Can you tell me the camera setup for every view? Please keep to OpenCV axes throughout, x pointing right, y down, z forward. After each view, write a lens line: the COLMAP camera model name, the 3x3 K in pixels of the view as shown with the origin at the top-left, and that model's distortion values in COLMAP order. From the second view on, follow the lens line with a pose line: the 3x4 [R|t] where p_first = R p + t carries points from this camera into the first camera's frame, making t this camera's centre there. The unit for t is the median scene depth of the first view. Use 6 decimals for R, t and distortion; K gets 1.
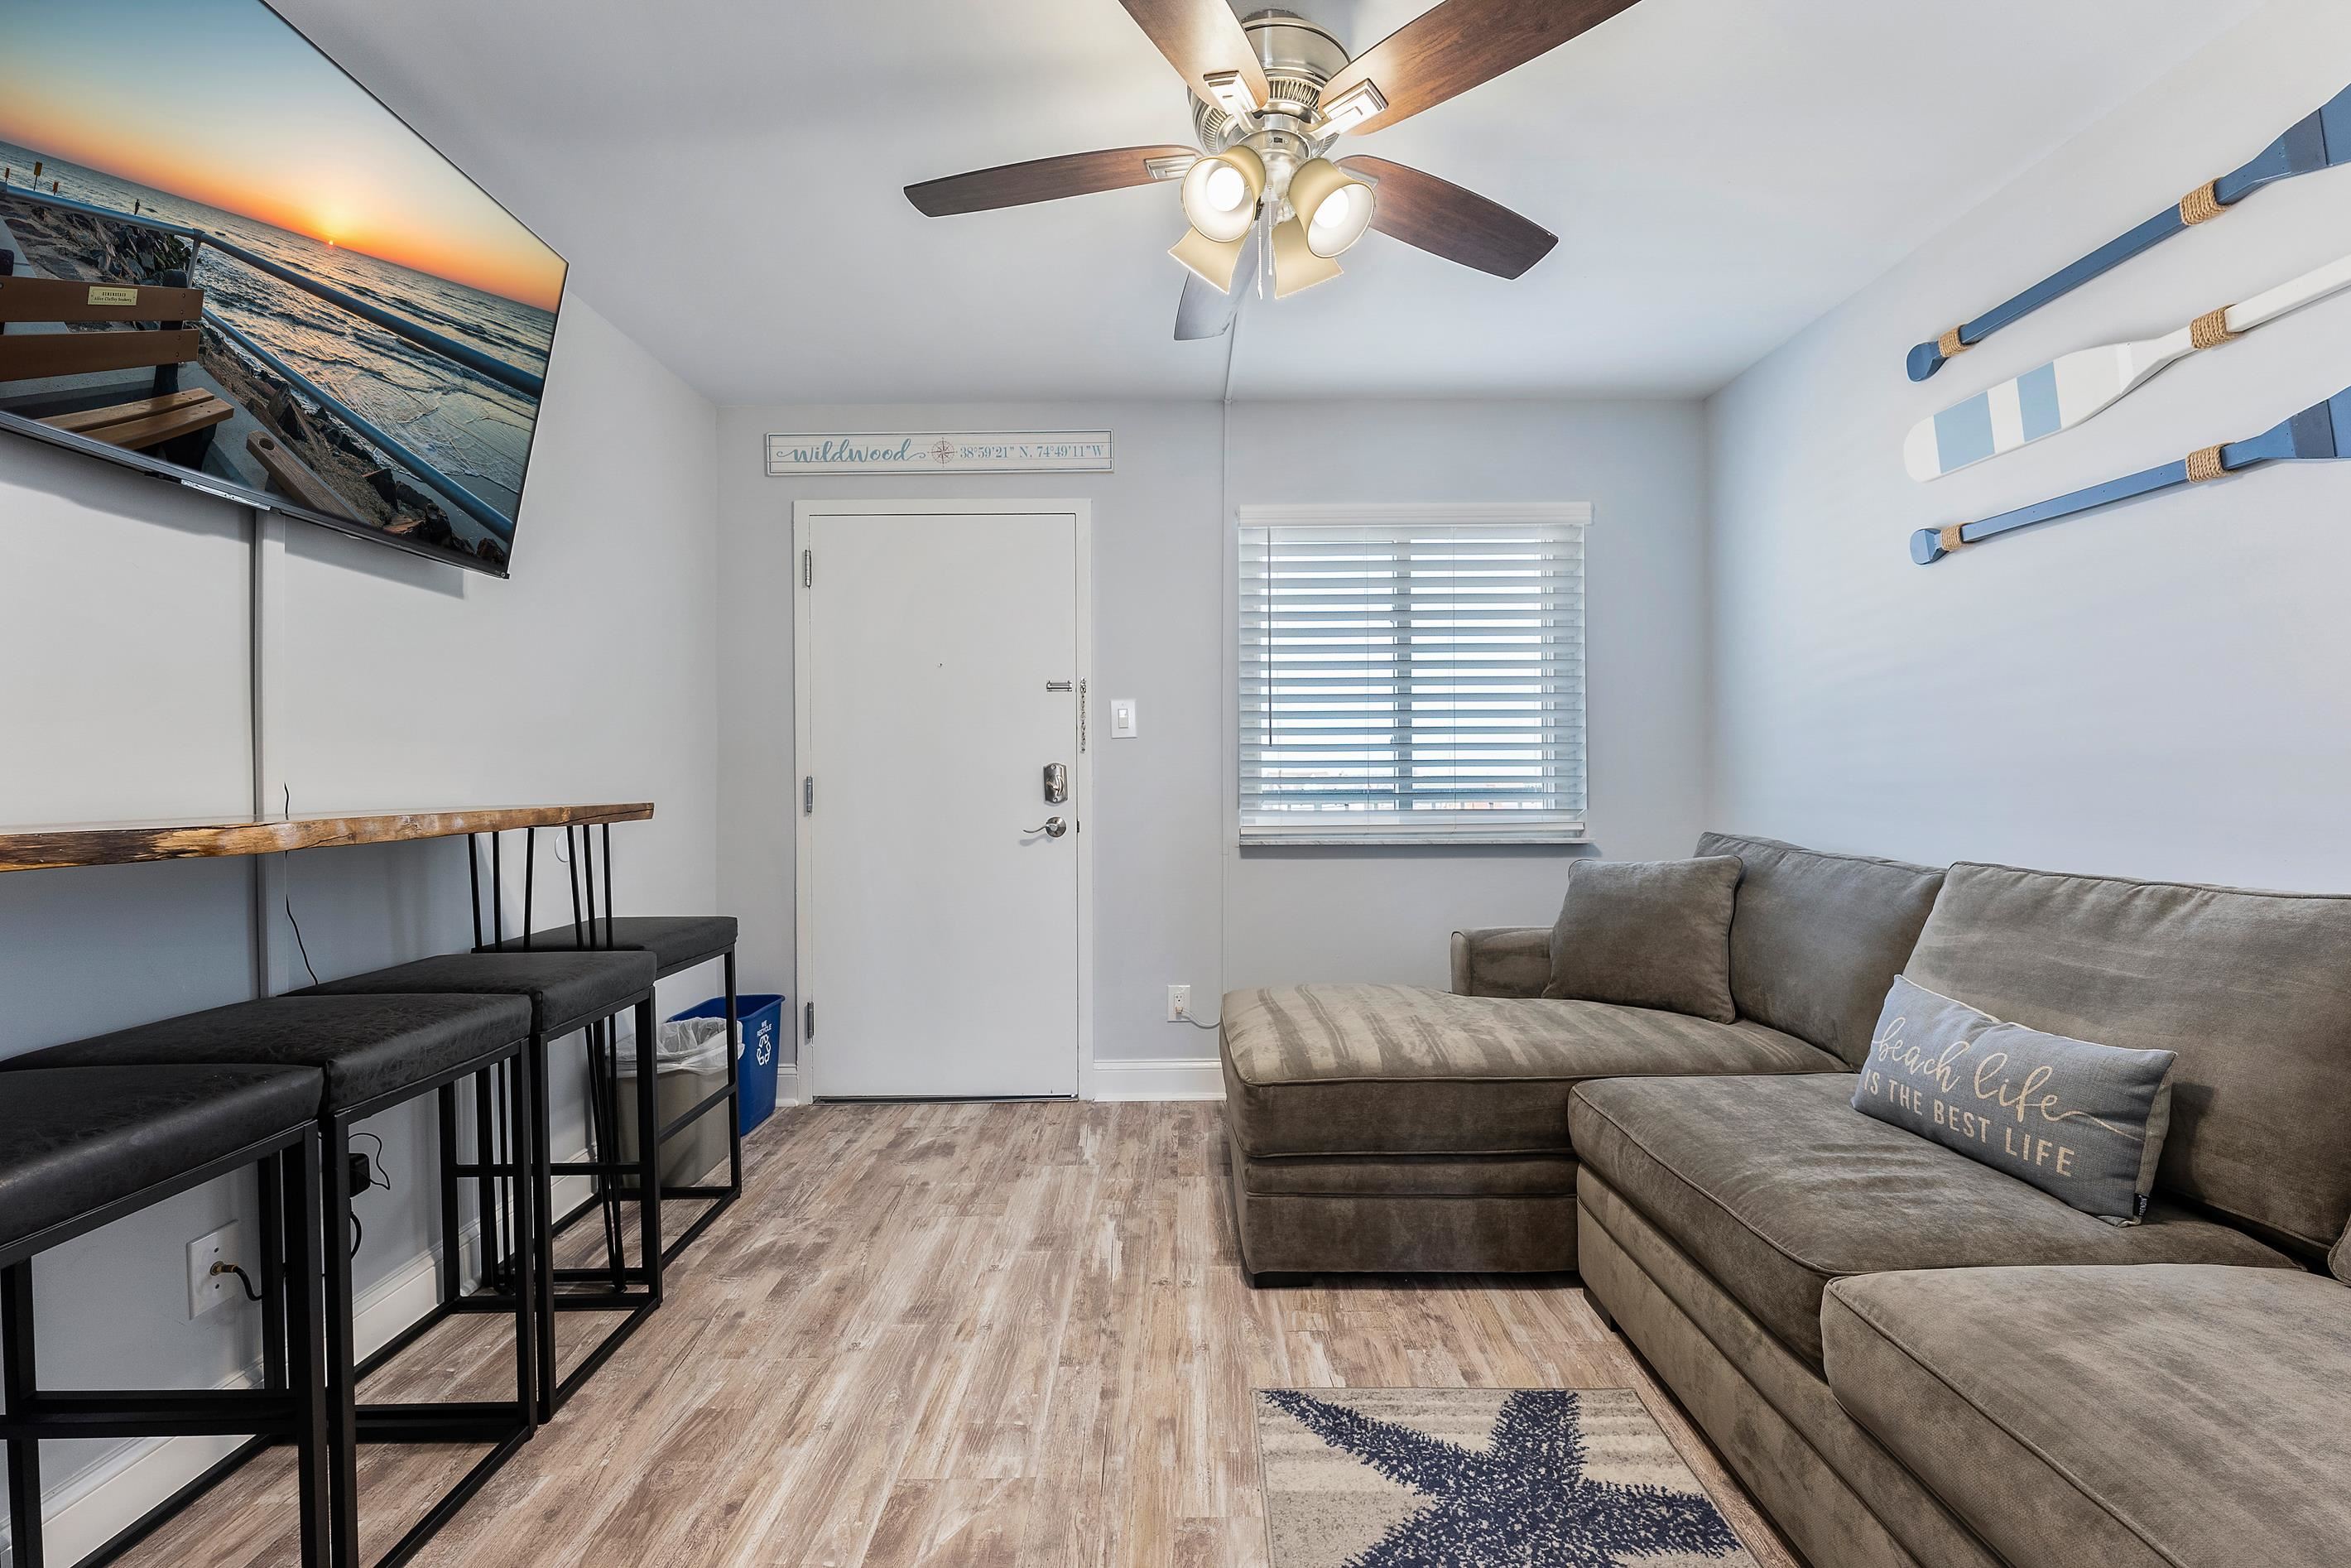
lens RADIAL K [[952.1, 0, 1177.8], [0, 952.1, 788.1], [0, 0, 1]] dist [0.000756, -0.000158]
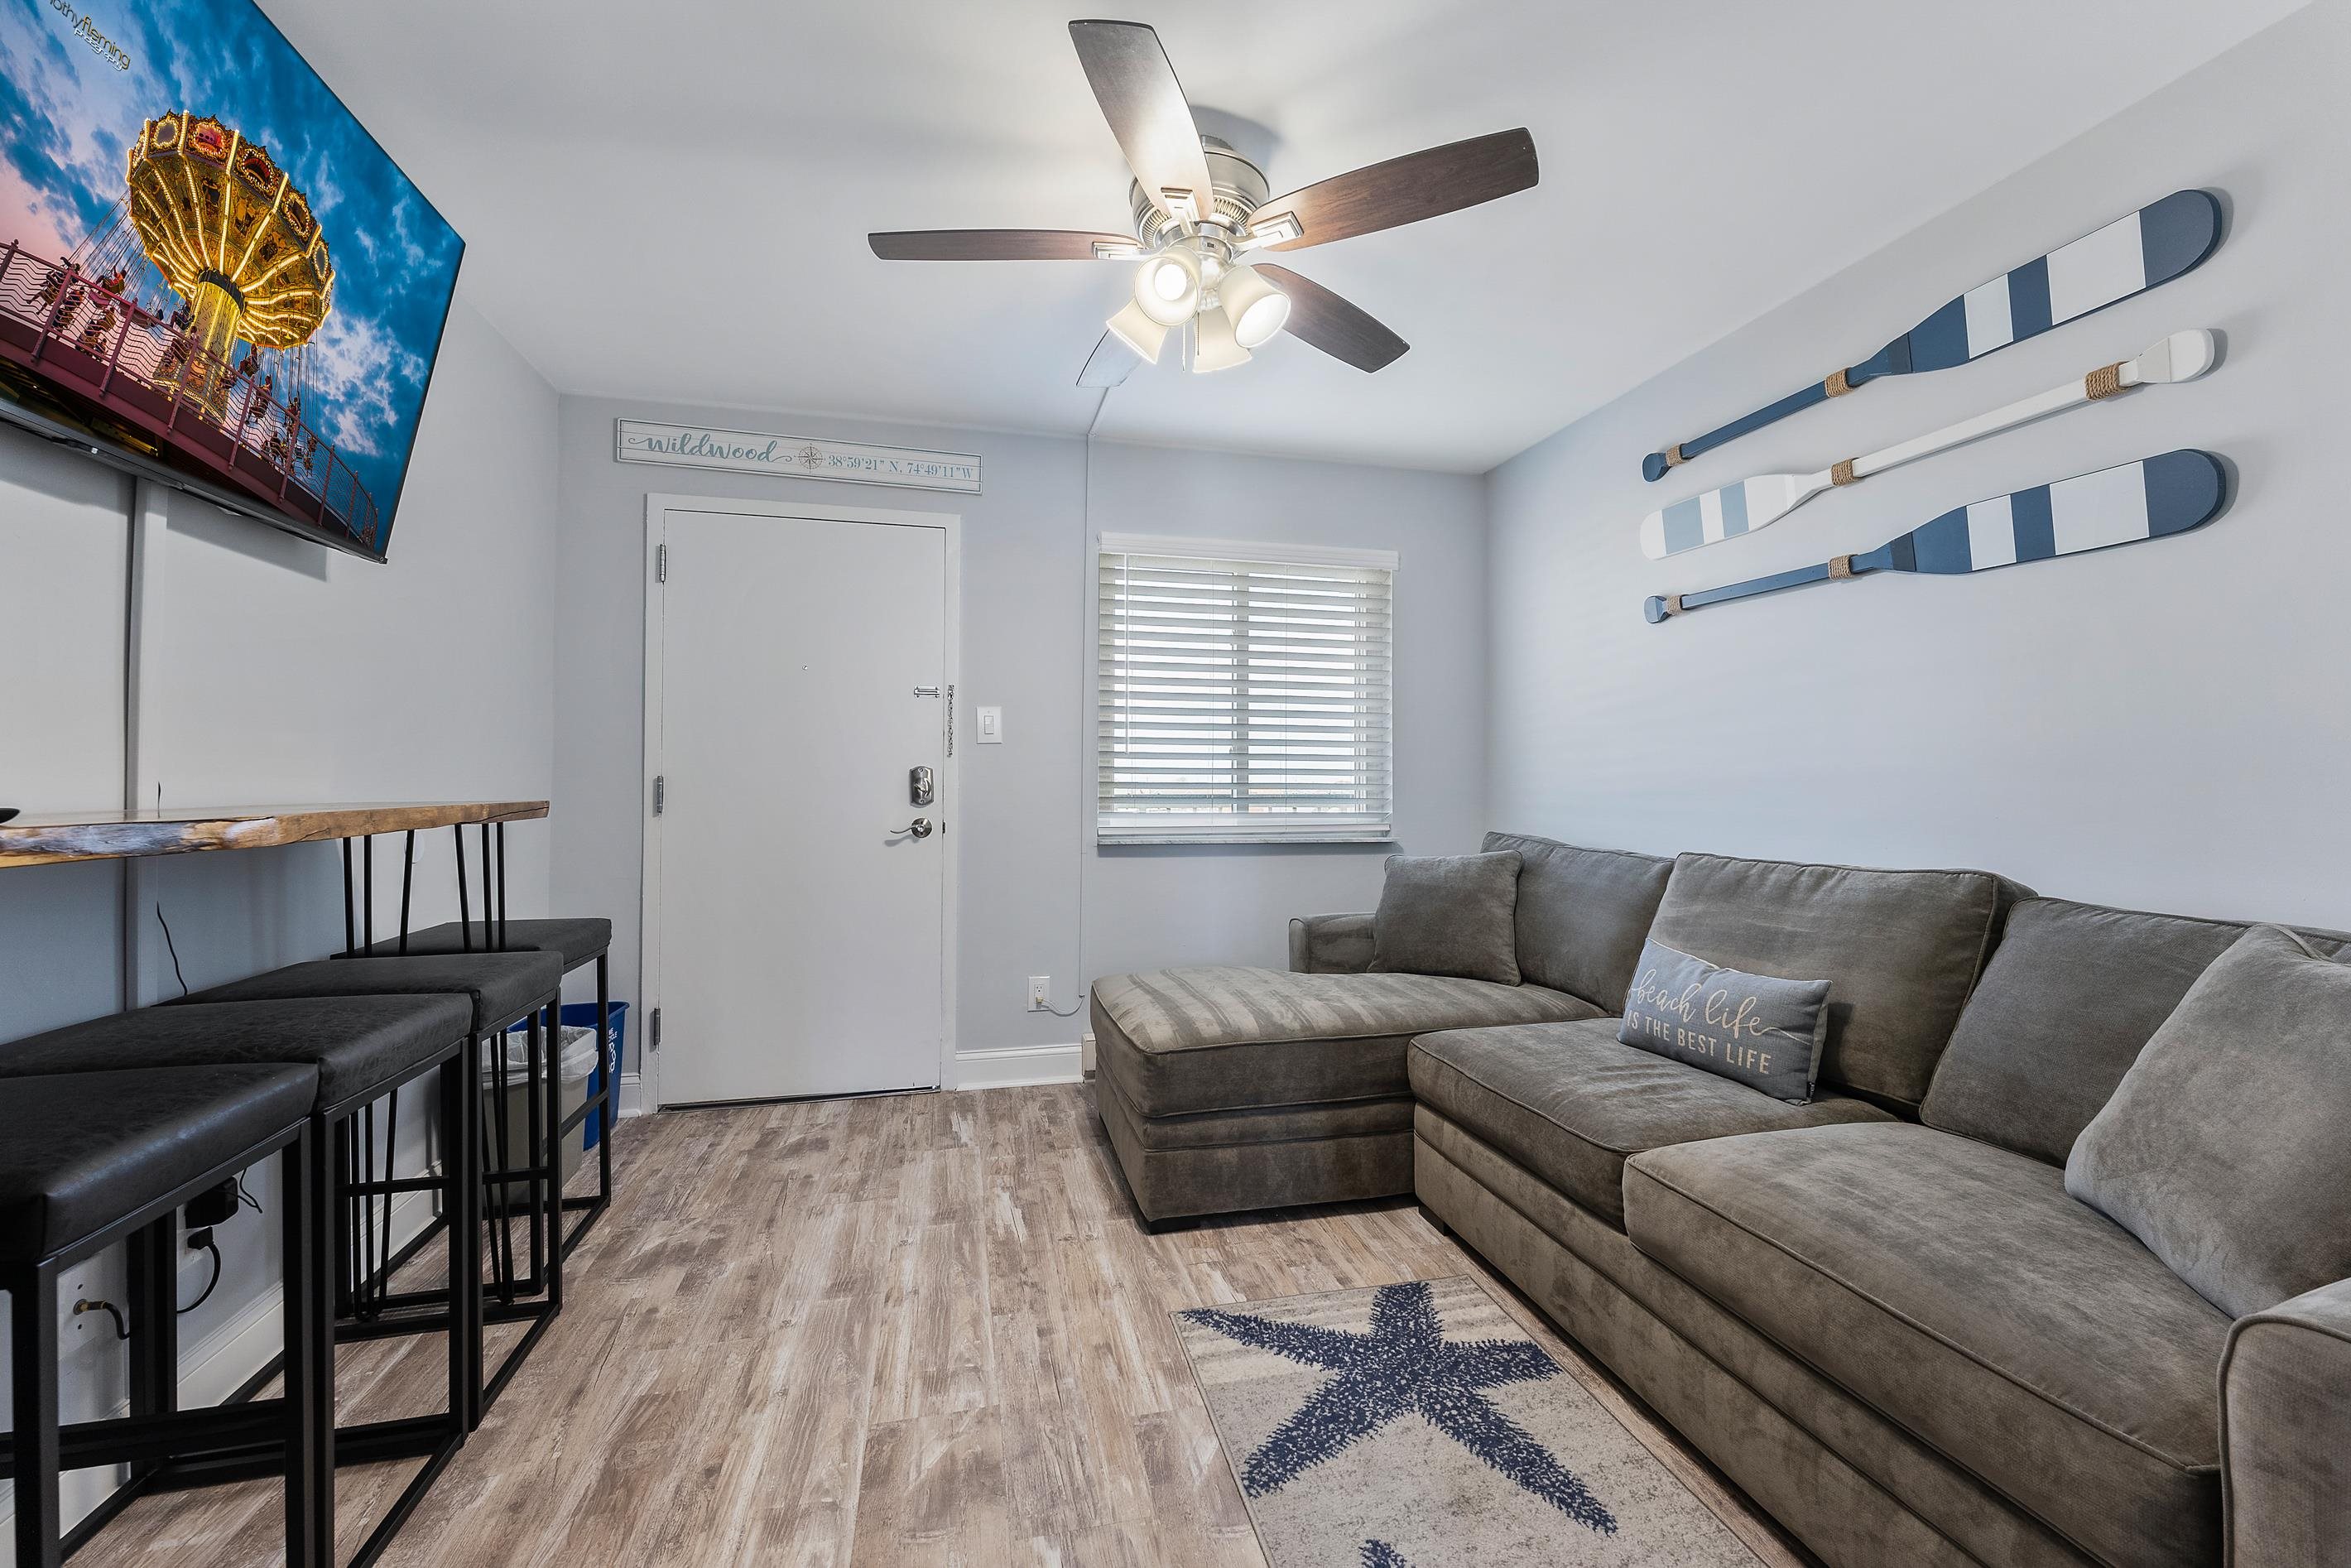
lens RADIAL K [[937.6, 0, 1175.5], [0, 937.6, 784.0], [0, 0, 1]] dist [-0.000023, 0.000095]
pose [[0.972555, 0.011182, 0.232403, -0.189275], [-0.008807, 0.999898, -0.011254, 0.004146], [-0.232505, 0.008899, 0.972555, -0.113317]]
